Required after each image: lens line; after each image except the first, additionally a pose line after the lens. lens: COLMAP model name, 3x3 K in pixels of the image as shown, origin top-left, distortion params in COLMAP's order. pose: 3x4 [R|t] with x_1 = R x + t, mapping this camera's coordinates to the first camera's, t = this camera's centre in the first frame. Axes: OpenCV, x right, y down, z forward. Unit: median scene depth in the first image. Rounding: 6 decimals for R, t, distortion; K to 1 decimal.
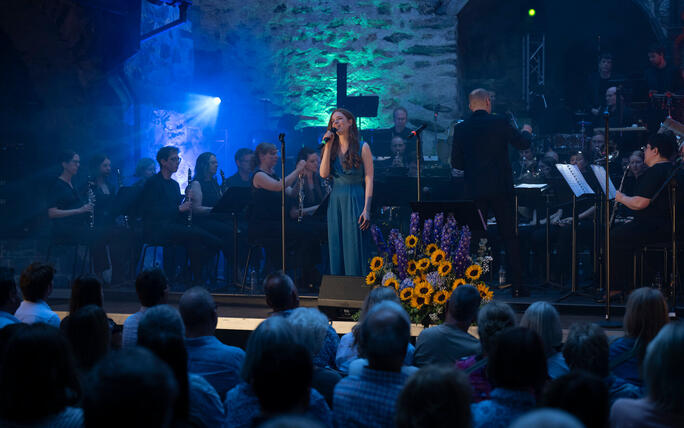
lens RADIAL K [[1473.4, 0, 363.2], [0, 1473.4, 214.1], [0, 0, 1]] dist [-0.014983, -0.120147]
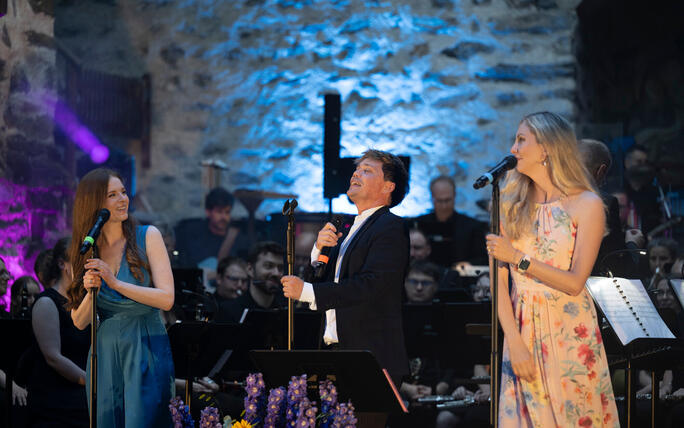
lens RADIAL K [[2421.1, 0, 342.0], [0, 2421.1, 214.0], [0, 0, 1]] dist [0.007888, -1.142123]
pose [[0.993081, 0.004262, -0.117352, 0.088383], [-0.011996, 0.997795, -0.065281, -0.001058], [0.116815, 0.066237, 0.990942, 0.123362]]
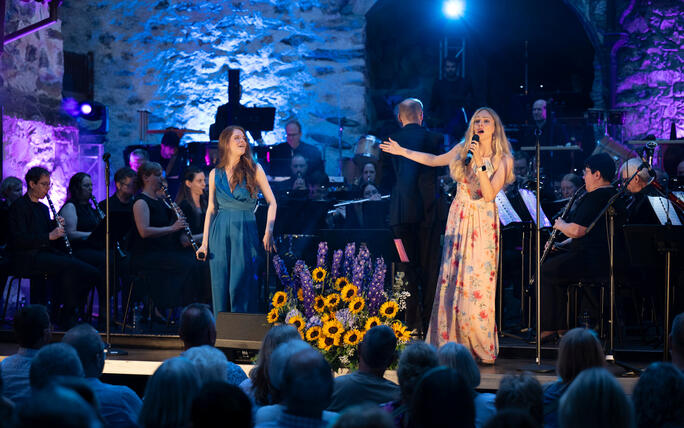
lens RADIAL K [[1732.0, 0, 342.0], [0, 1732.0, 214.0], [0, 0, 1]] dist [-0.015385, -0.282341]
pose [[0.998451, 0.006573, 0.055256, -0.006435], [-0.005699, 0.999856, -0.015965, -0.000820], [-0.055353, 0.015626, 0.998345, -0.024877]]
